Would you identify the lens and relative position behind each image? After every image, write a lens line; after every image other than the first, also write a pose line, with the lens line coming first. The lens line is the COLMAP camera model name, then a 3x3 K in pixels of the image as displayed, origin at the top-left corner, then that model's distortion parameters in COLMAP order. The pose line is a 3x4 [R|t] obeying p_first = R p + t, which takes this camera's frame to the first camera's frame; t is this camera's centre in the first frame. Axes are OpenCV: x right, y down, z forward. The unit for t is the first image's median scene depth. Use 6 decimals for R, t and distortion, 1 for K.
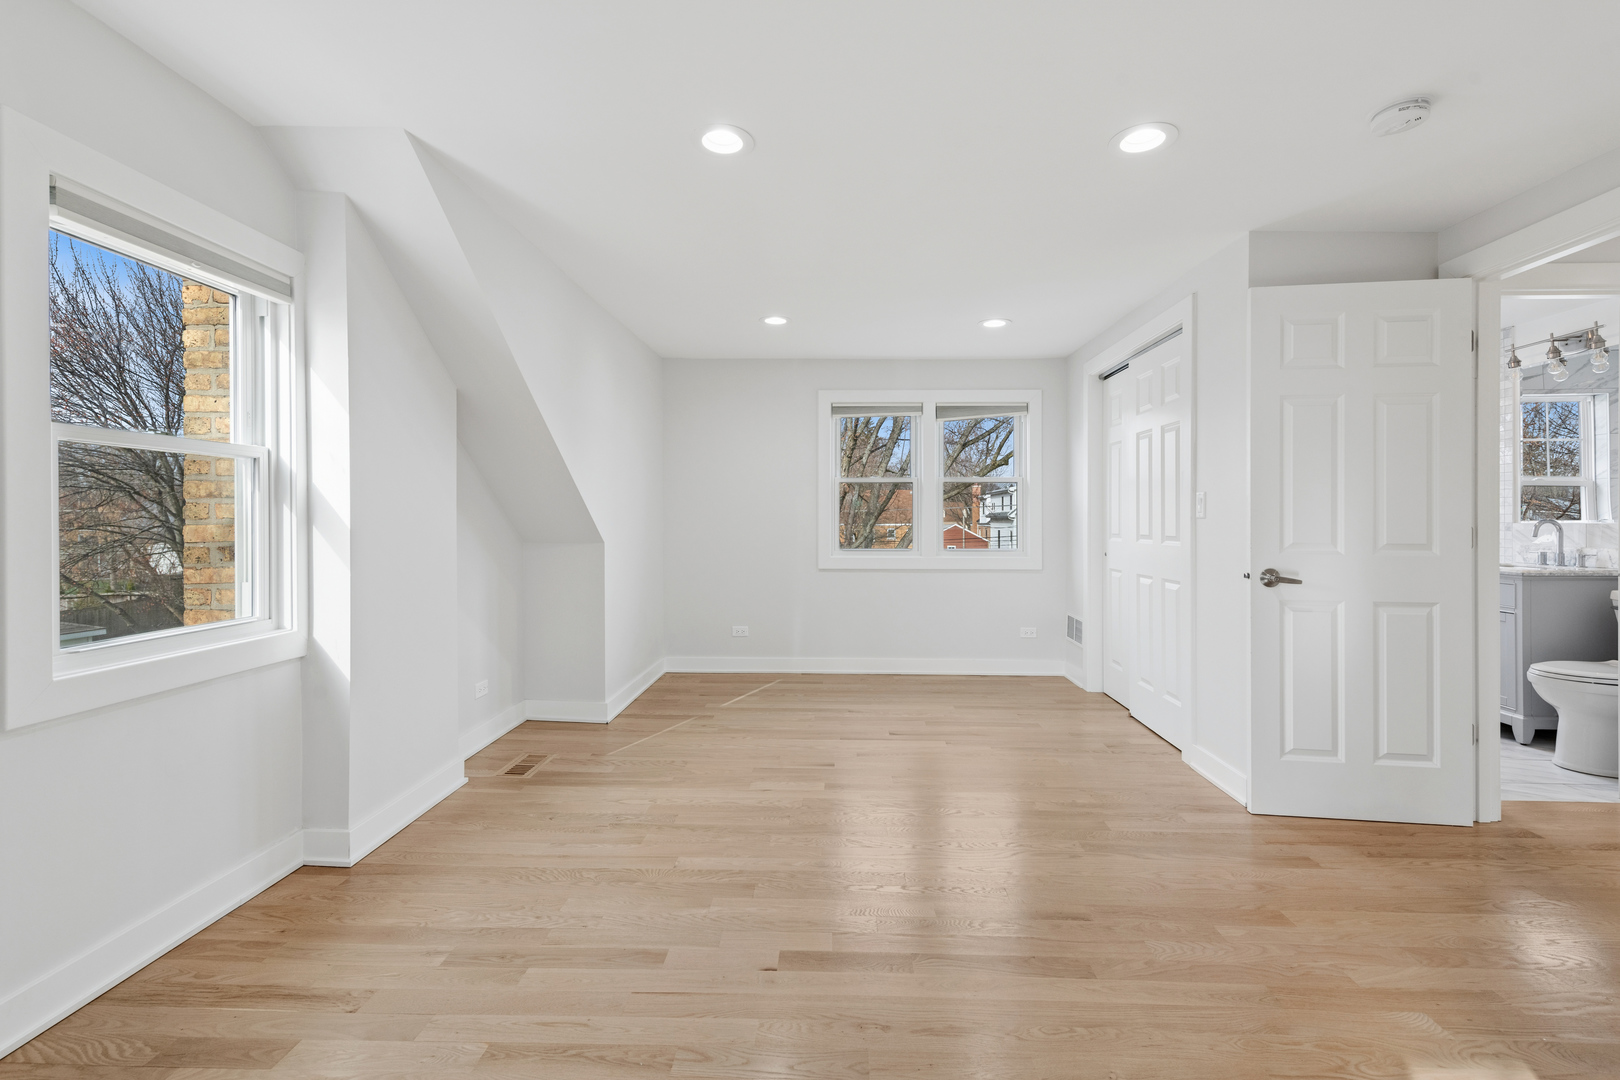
lens RADIAL K [[691.3, 0, 801.5], [0, 691.3, 525.1], [0, 0, 1]] dist [-0.004533, -0.001227]
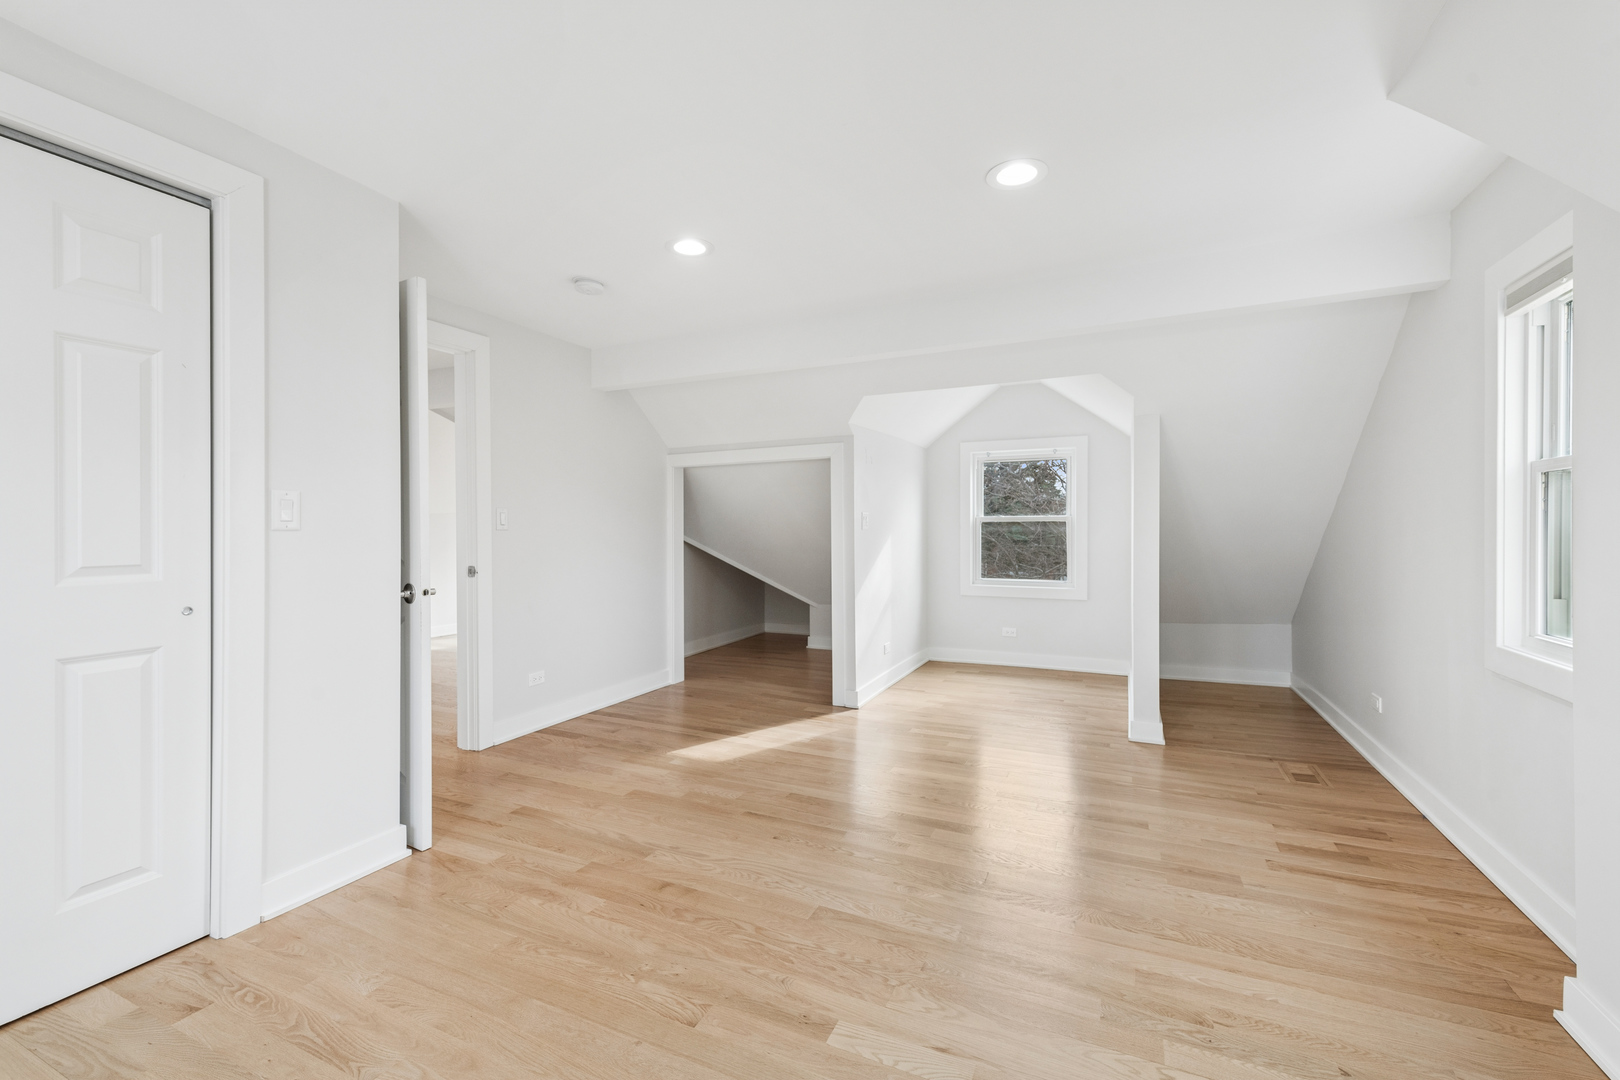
lens RADIAL K [[691.3, 0, 796.5], [0, 691.3, 526.7], [0, 0, 1]] dist [-0.004533, -0.001227]
pose [[-0.925946, -0.002405, 0.377648, -0.154606], [0.002774, 0.999909, 0.013169, -0.026830], [-0.377646, 0.013242, -0.925856, 1.623209]]
